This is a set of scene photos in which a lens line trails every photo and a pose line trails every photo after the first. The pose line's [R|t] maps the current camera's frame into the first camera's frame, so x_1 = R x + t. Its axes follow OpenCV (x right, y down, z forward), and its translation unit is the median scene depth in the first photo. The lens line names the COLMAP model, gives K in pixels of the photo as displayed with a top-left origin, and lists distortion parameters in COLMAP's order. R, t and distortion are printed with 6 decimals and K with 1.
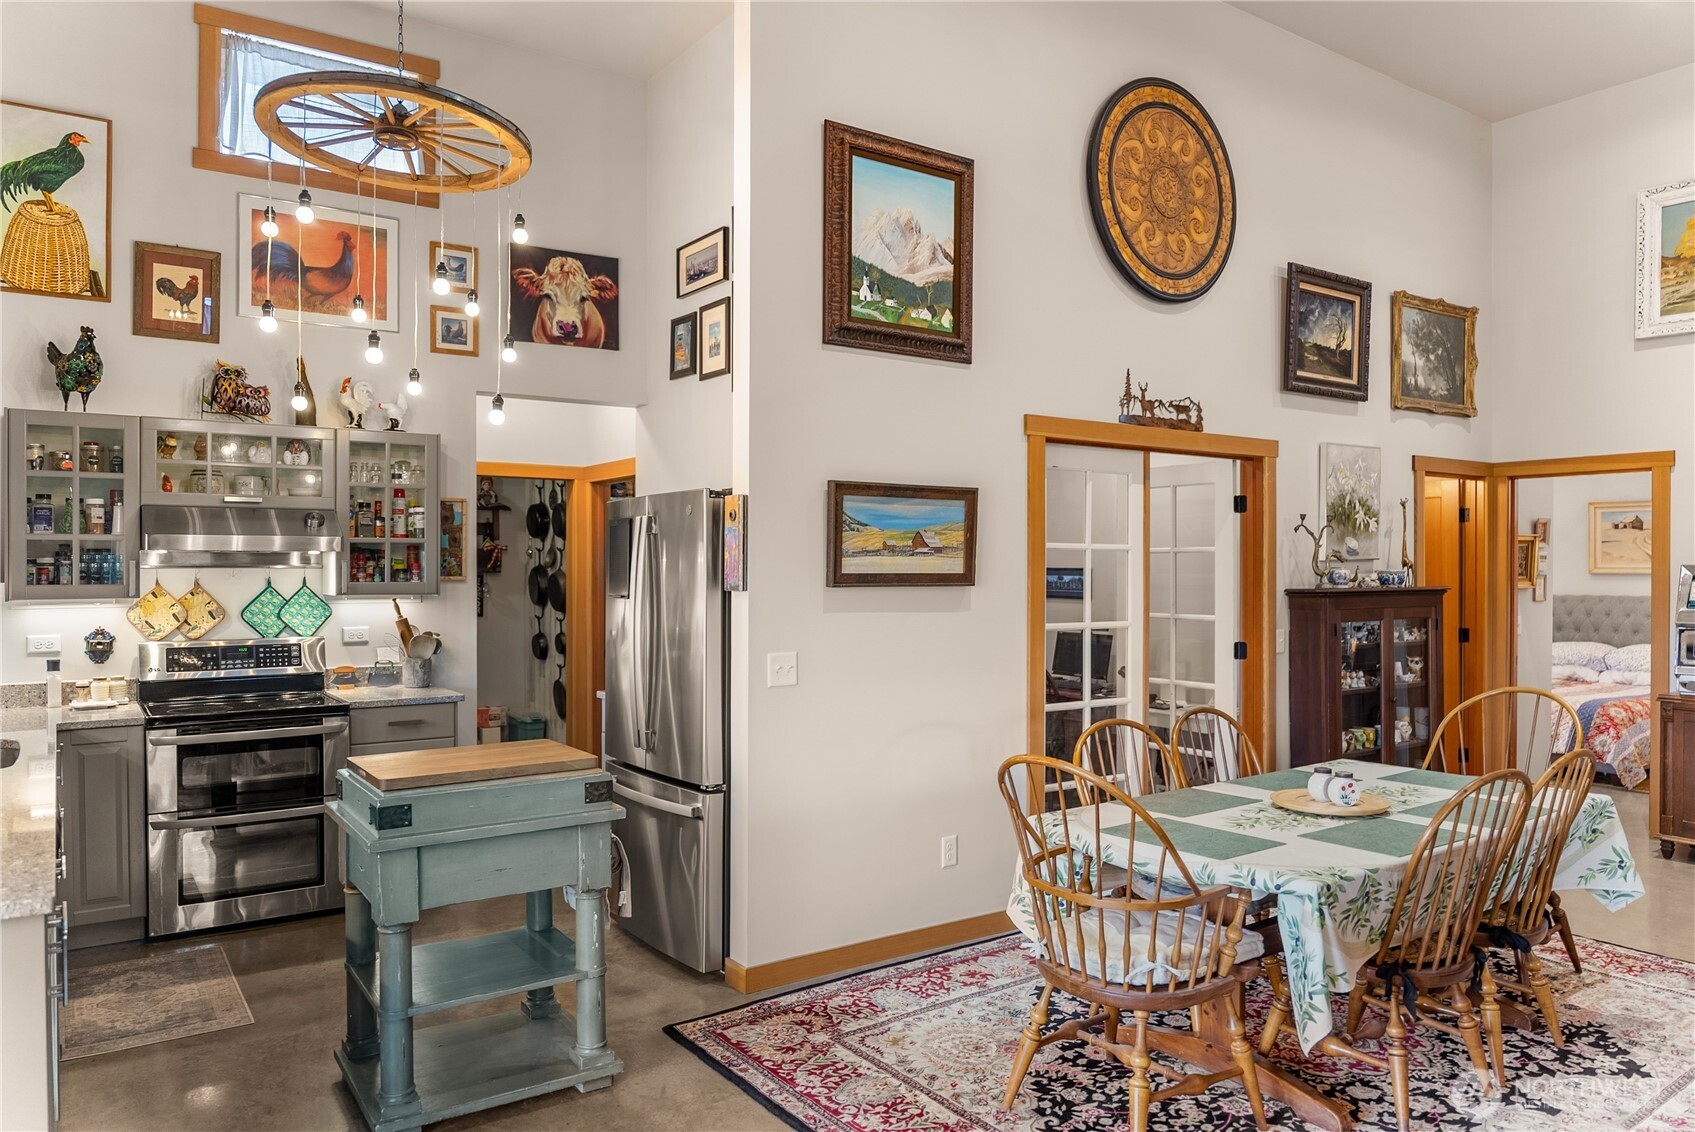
lens RADIAL K [[1151.1, 0, 849.9], [0, 1151.1, 572.0], [0, 0, 1]] dist [-0.011039, -0.007929]
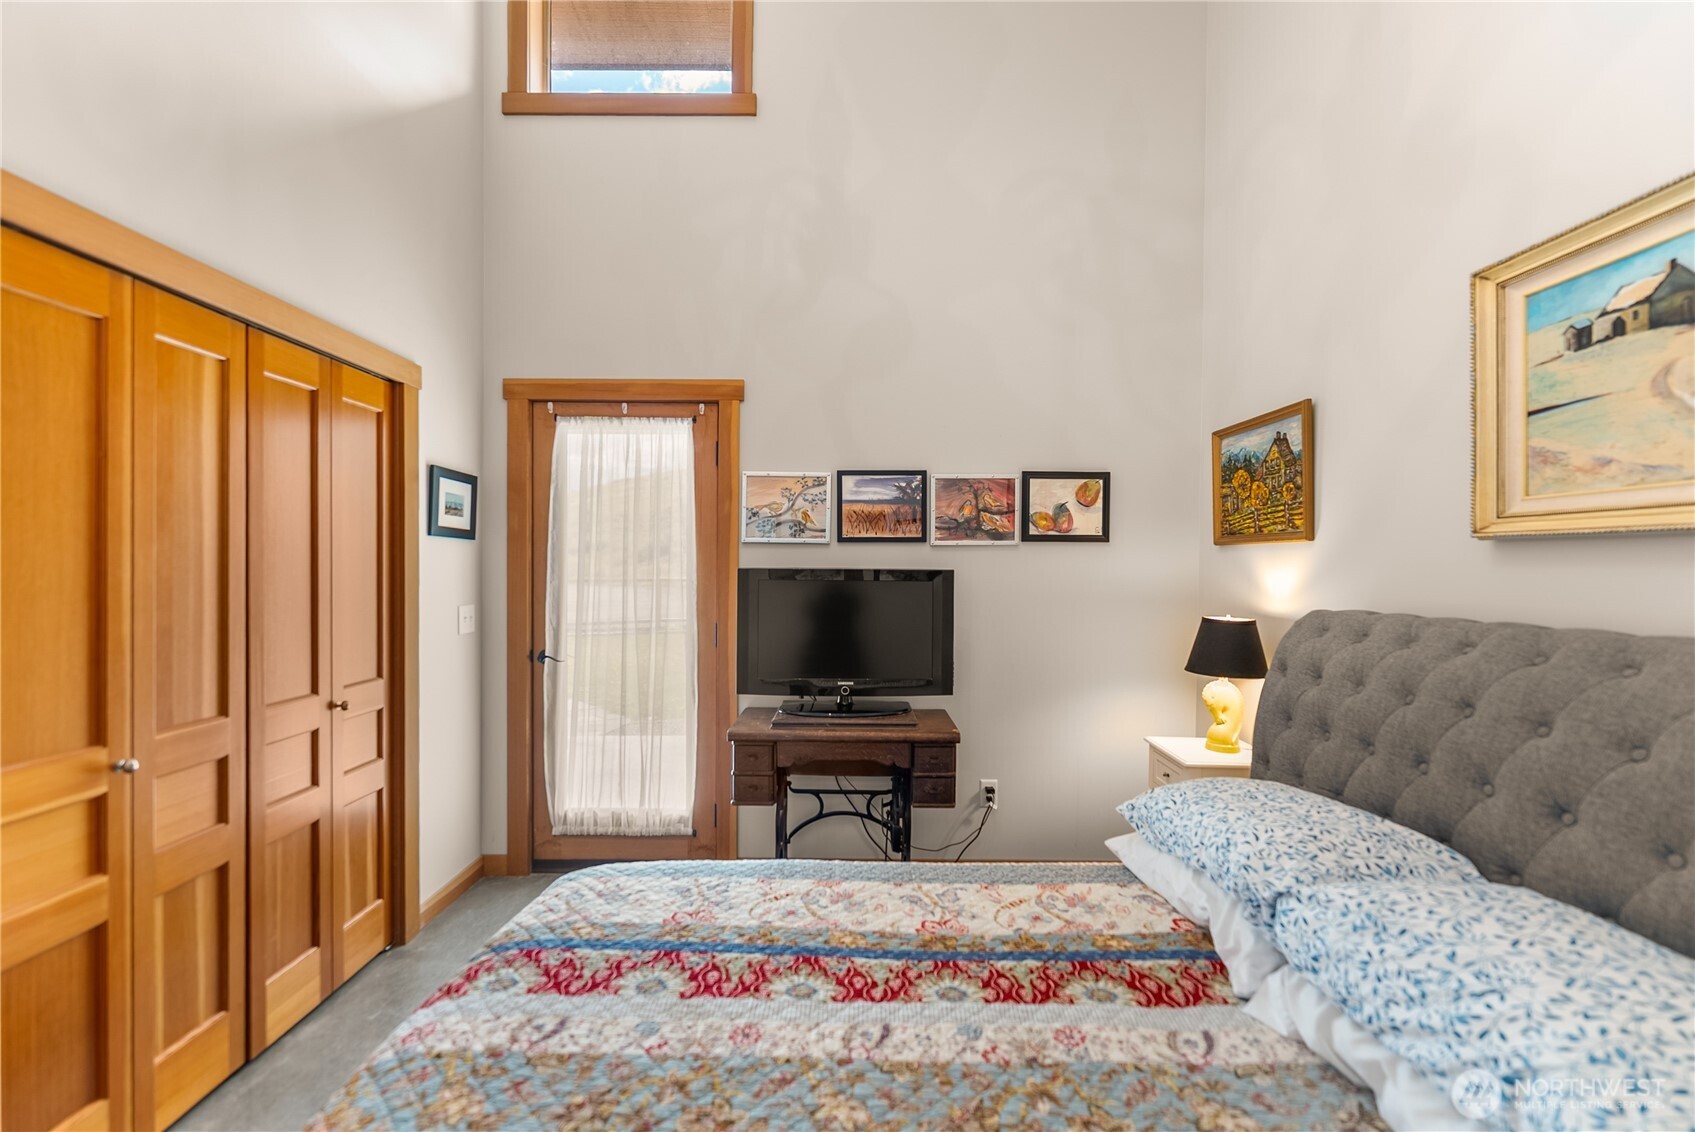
lens RADIAL K [[693.4, 0, 843.3], [0, 693.4, 577.4], [0, 0, 1]] dist [-0.000506, -0.001174]
pose [[0.805176, 0.012475, -0.592904, 0.639854], [-0.011303, 0.999920, 0.005688, 0.011018], [0.592928, 0.002122, 0.805253, 0.802534]]
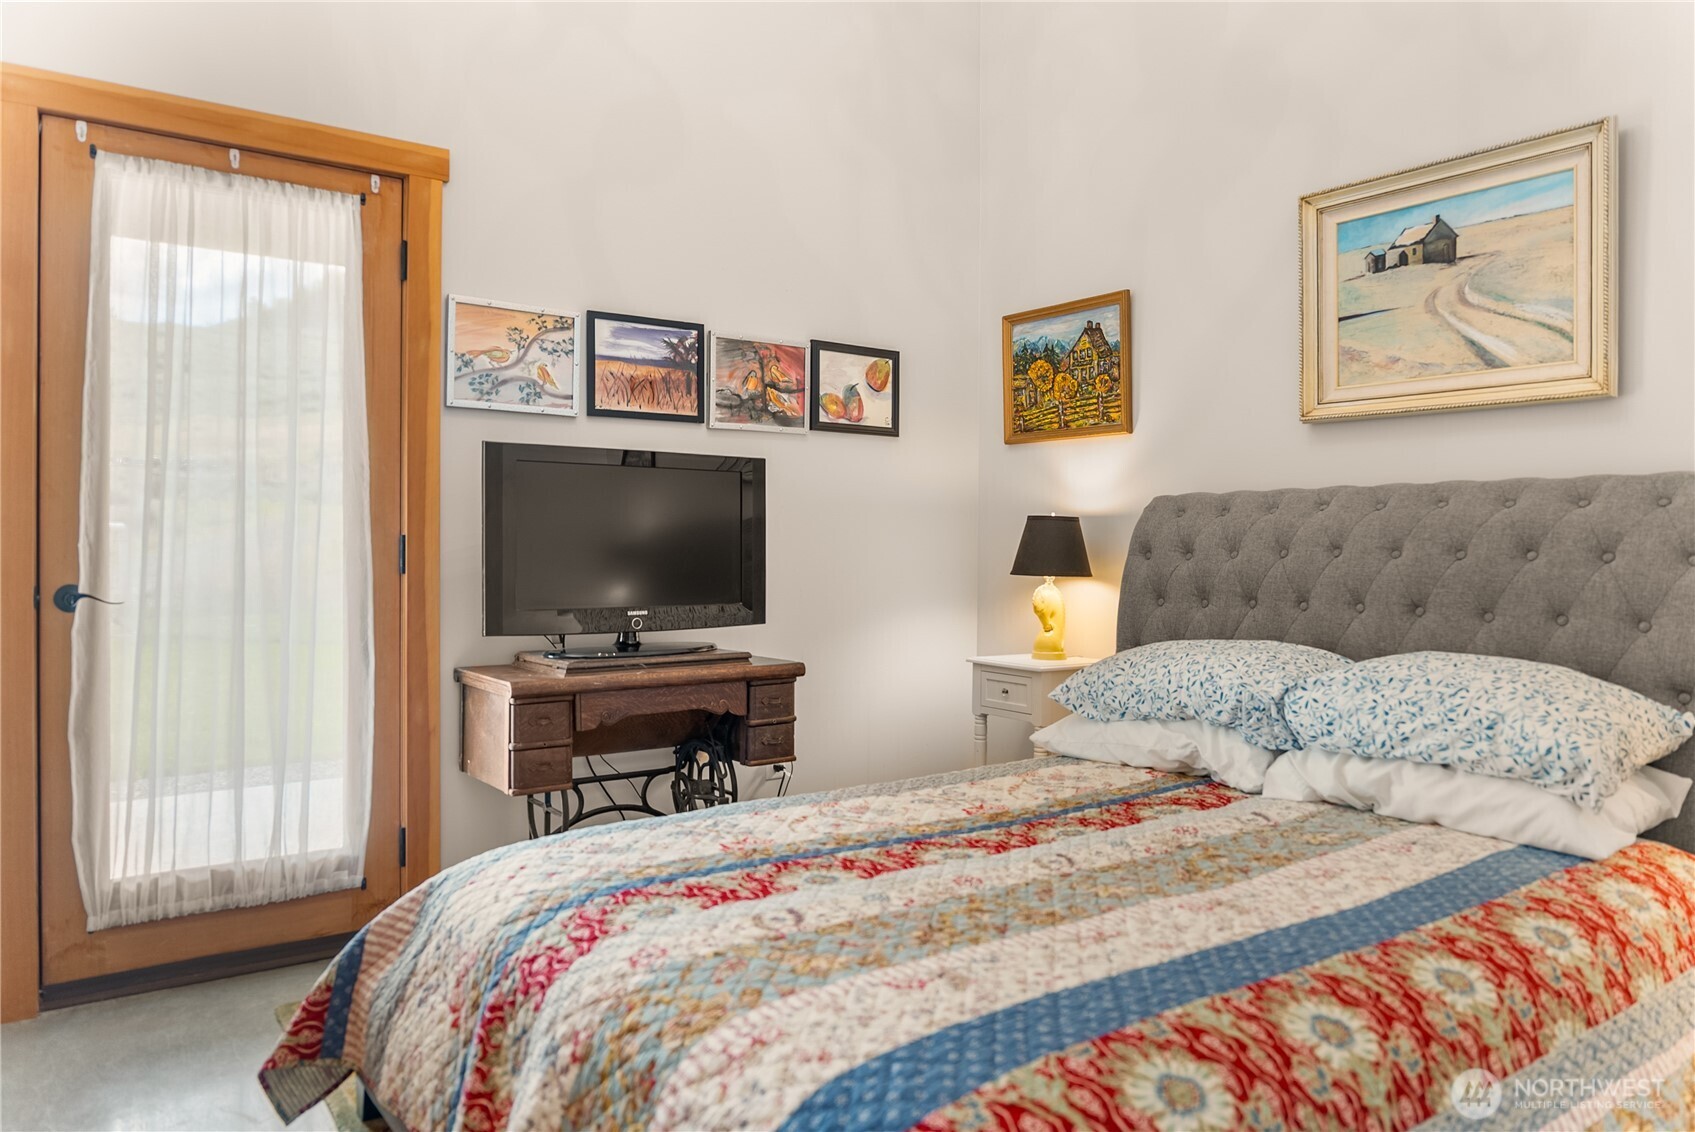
lens RADIAL K [[1151.1, 0, 849.8], [0, 1151.1, 558.4], [0, 0, 1]] dist [-0.011039, -0.007929]
pose [[0.999986, 0.001741, 0.004931, 0.533608], [-0.001740, 0.999998, -0.000248, 0.039942], [-0.004931, 0.000239, 0.999988, 0.701928]]
